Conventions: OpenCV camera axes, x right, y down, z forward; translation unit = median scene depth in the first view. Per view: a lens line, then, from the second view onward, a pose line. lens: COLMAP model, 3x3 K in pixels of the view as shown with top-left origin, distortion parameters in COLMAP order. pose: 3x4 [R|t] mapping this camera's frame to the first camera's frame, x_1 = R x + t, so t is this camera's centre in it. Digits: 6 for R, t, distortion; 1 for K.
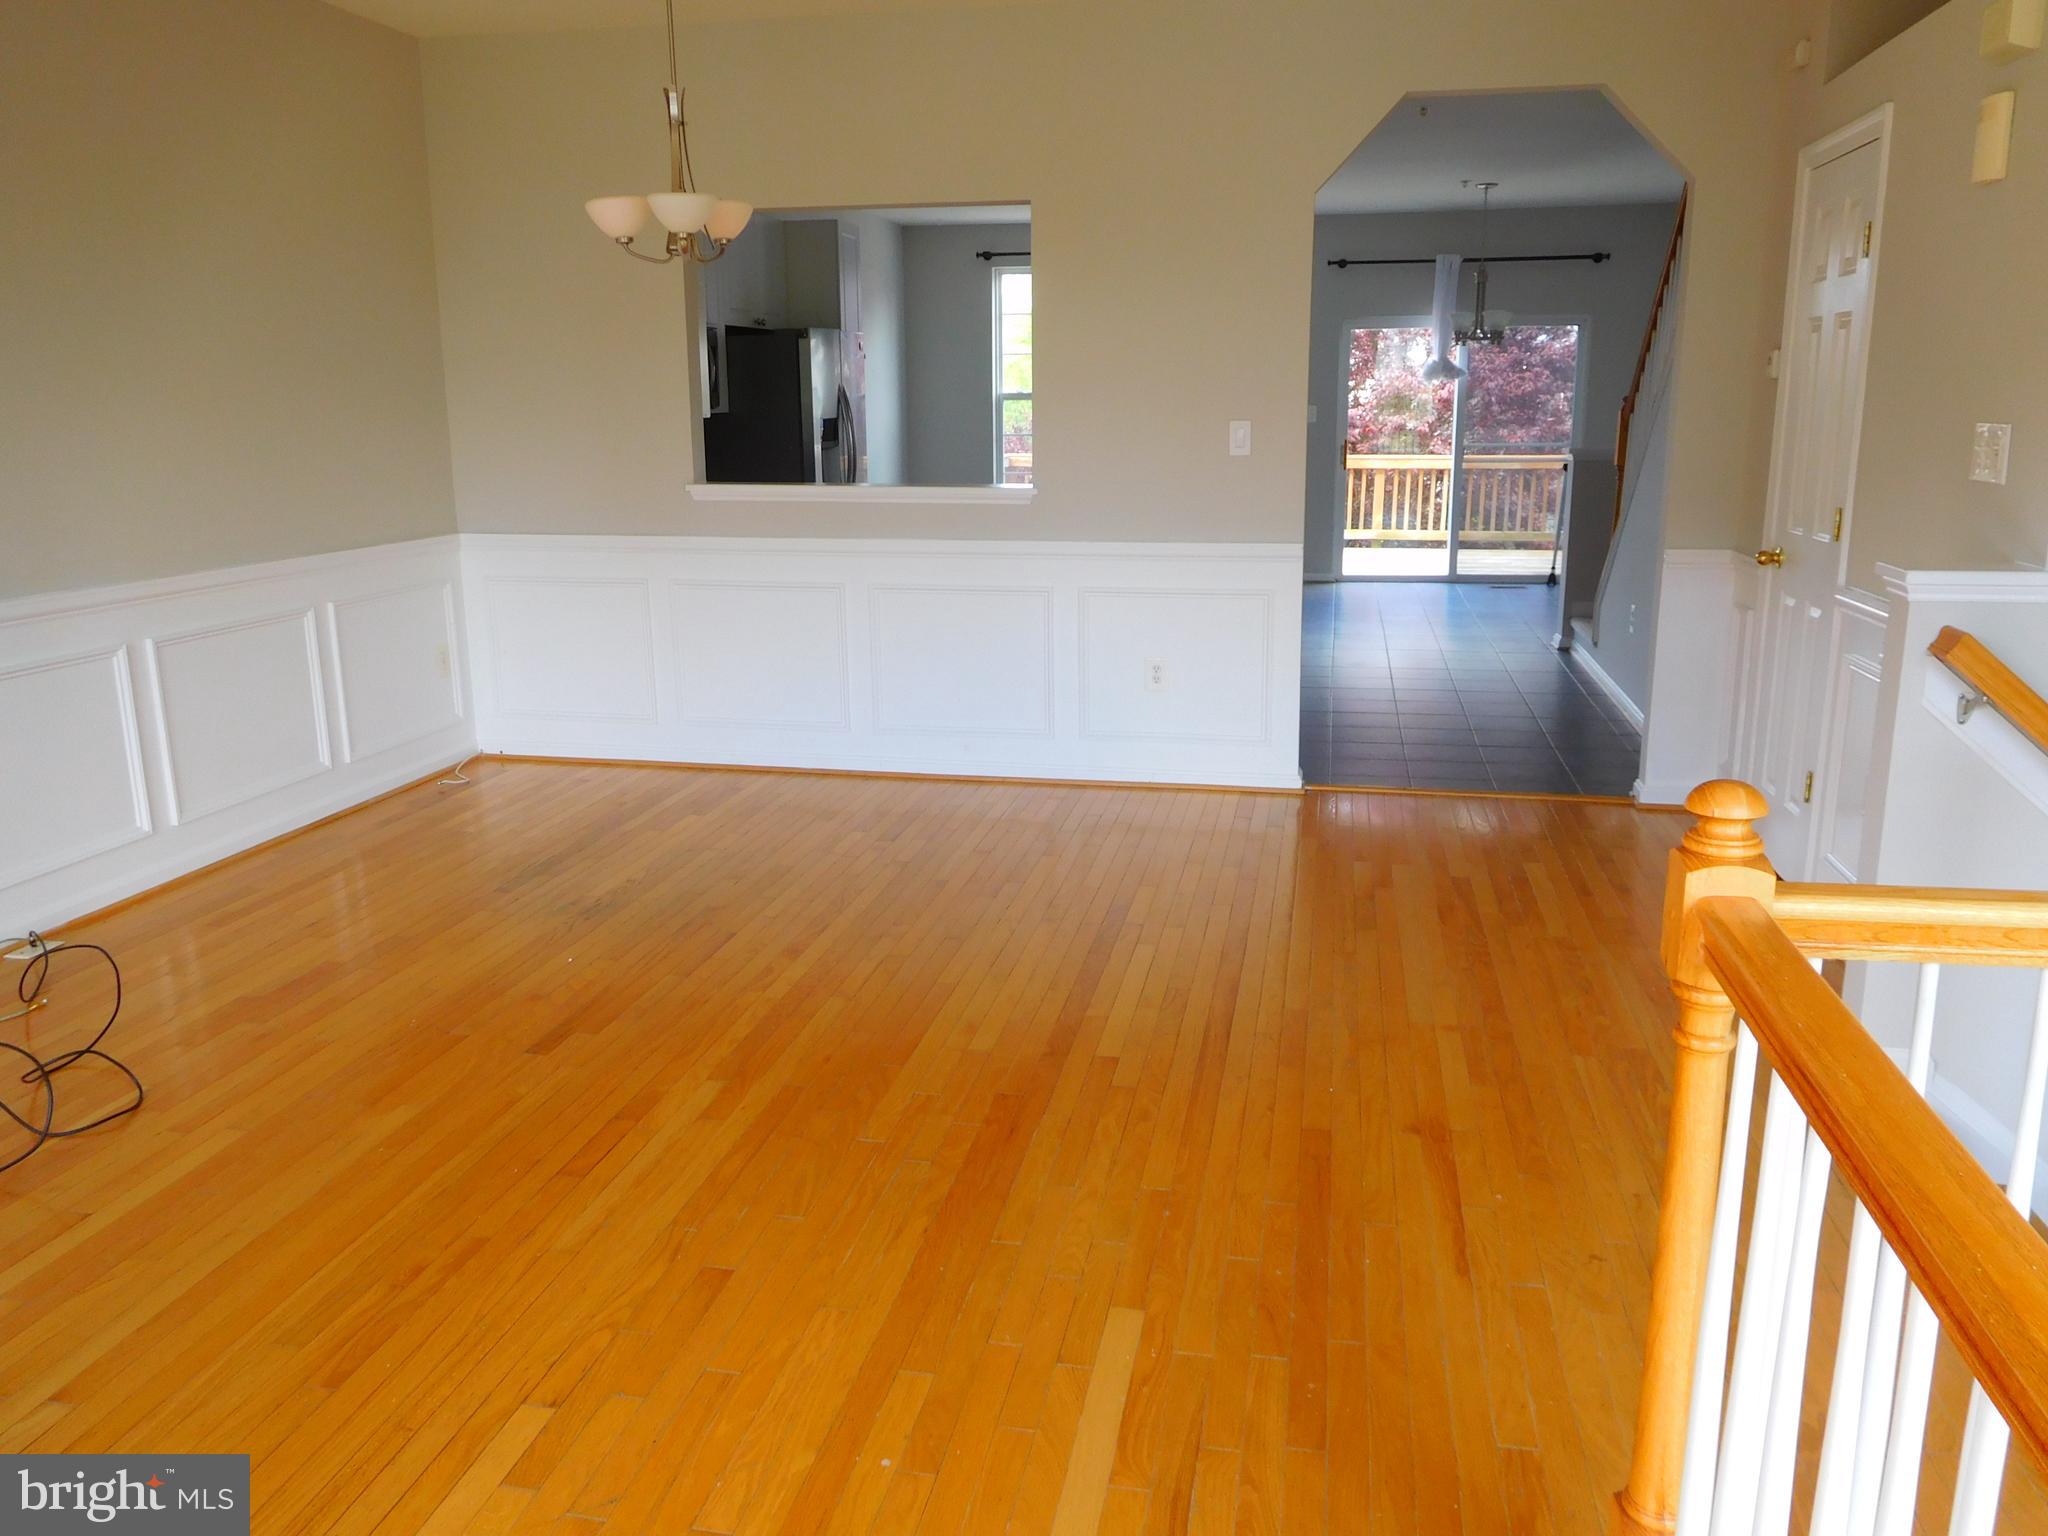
lens RADIAL K [[1531.4, 0, 1024.0], [0, 1531.4, 768.0], [0, 0, 1]] dist [-0.012840, -0.009803]
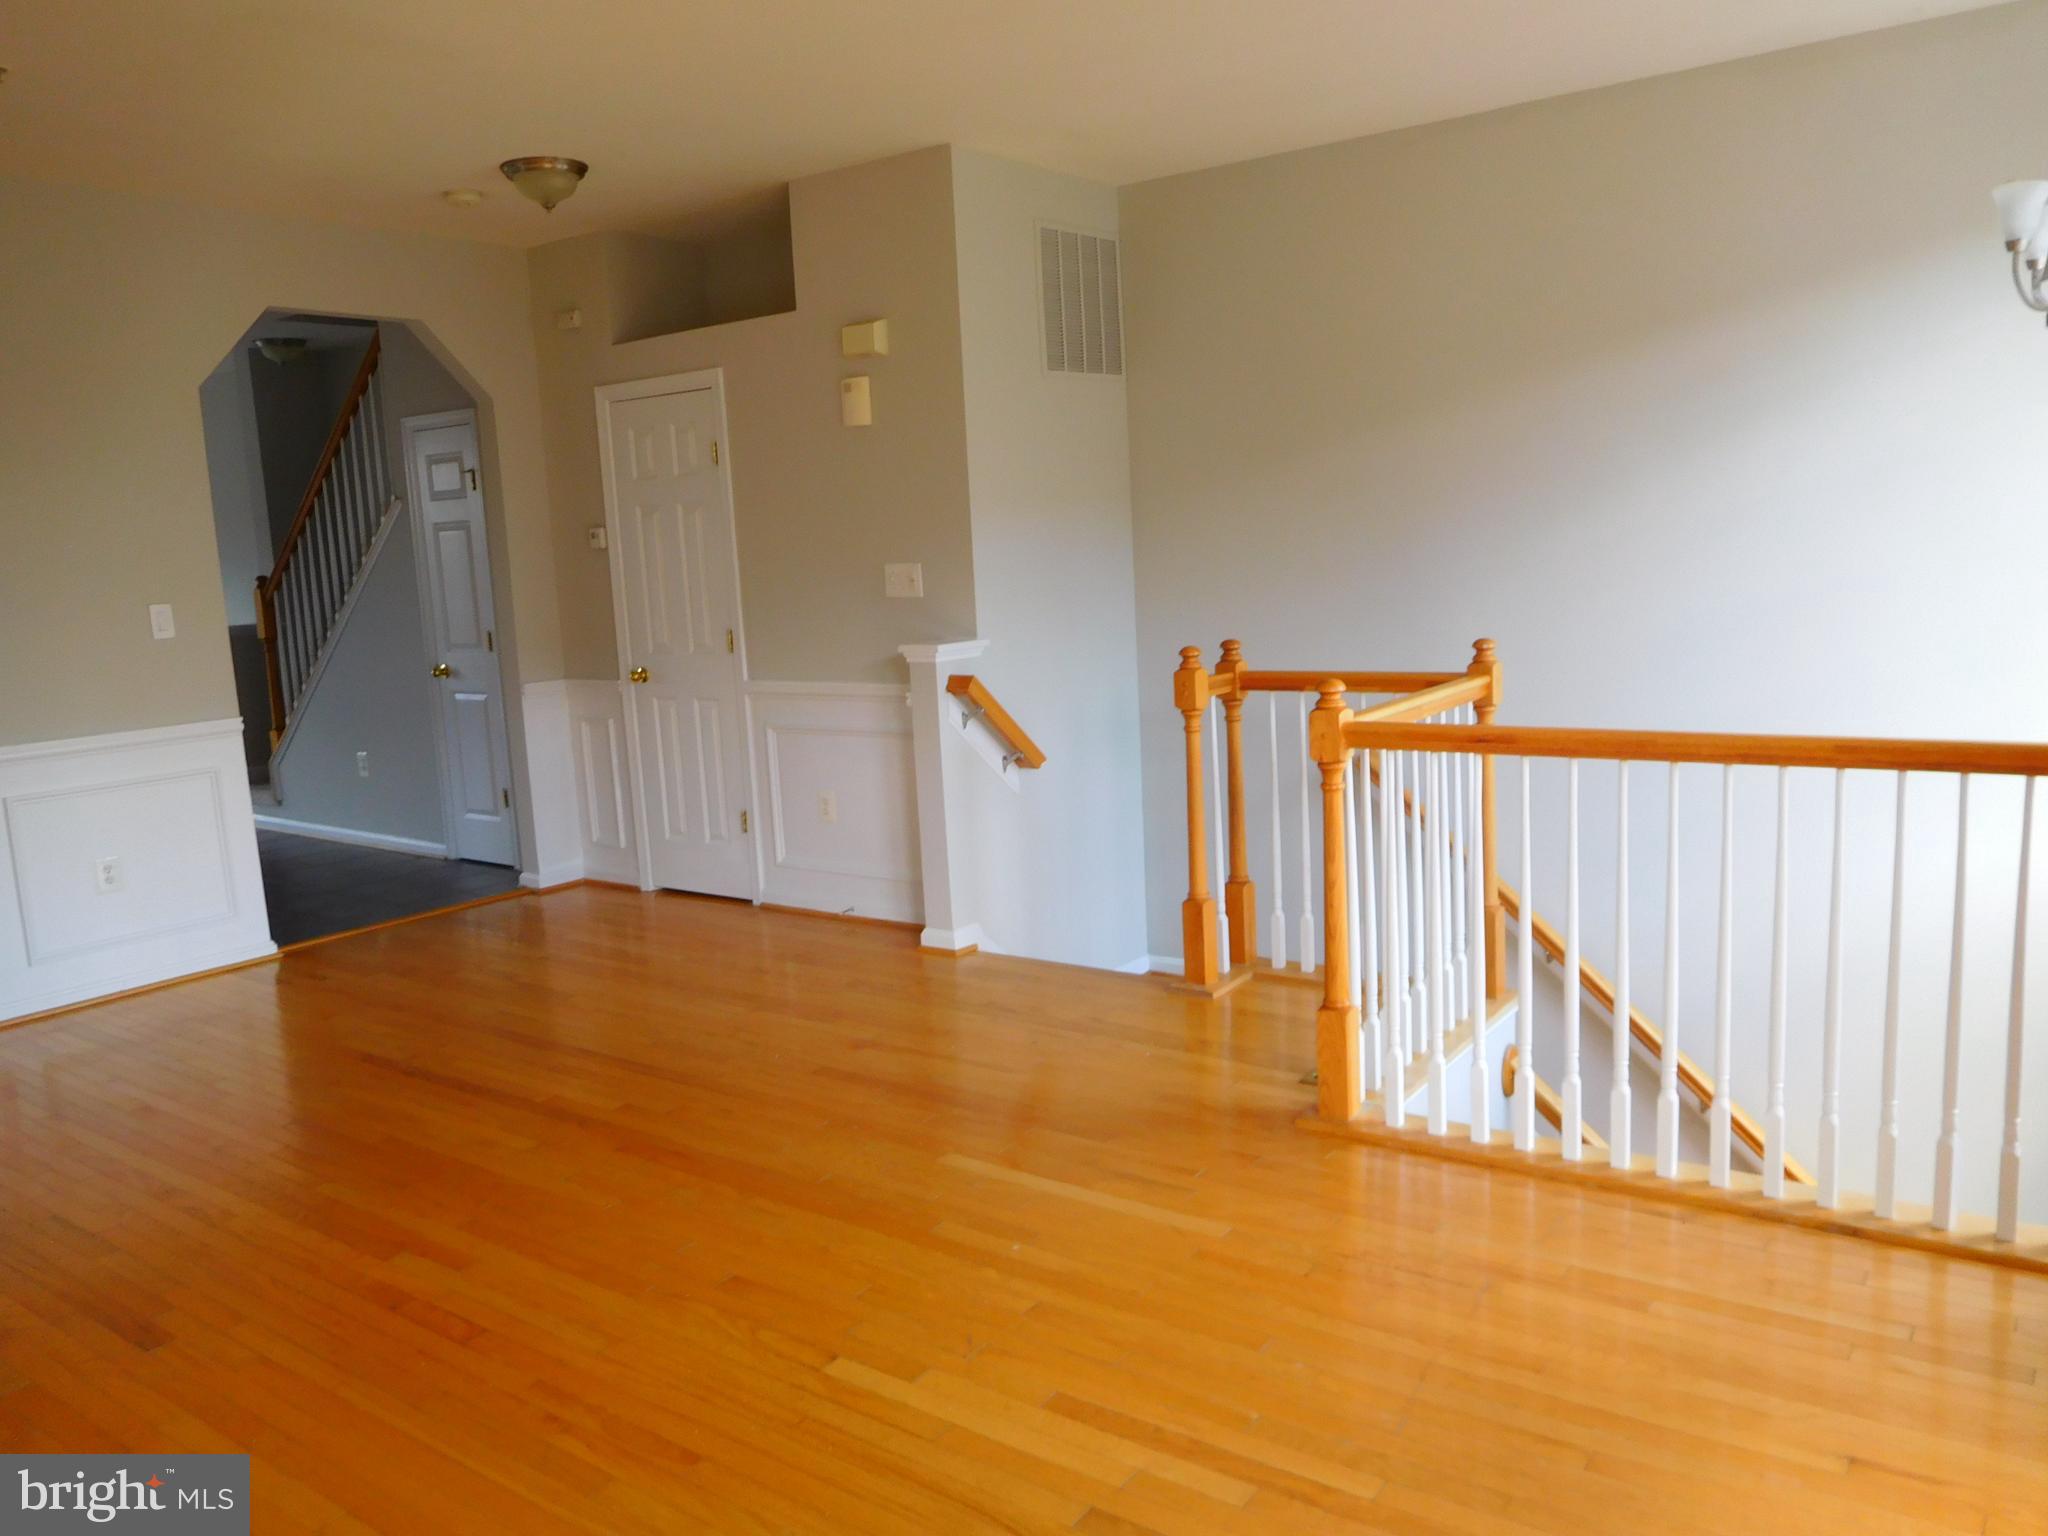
lens RADIAL K [[1531.4, 0, 1024.0], [0, 1531.4, 768.0], [0, 0, 1]] dist [-0.012840, -0.009803]
pose [[0.413634, -0.143812, 0.899013, -0.871515], [0.252761, 0.966768, 0.038356, -0.032358], [-0.874654, 0.211370, 0.436238, 0.161737]]
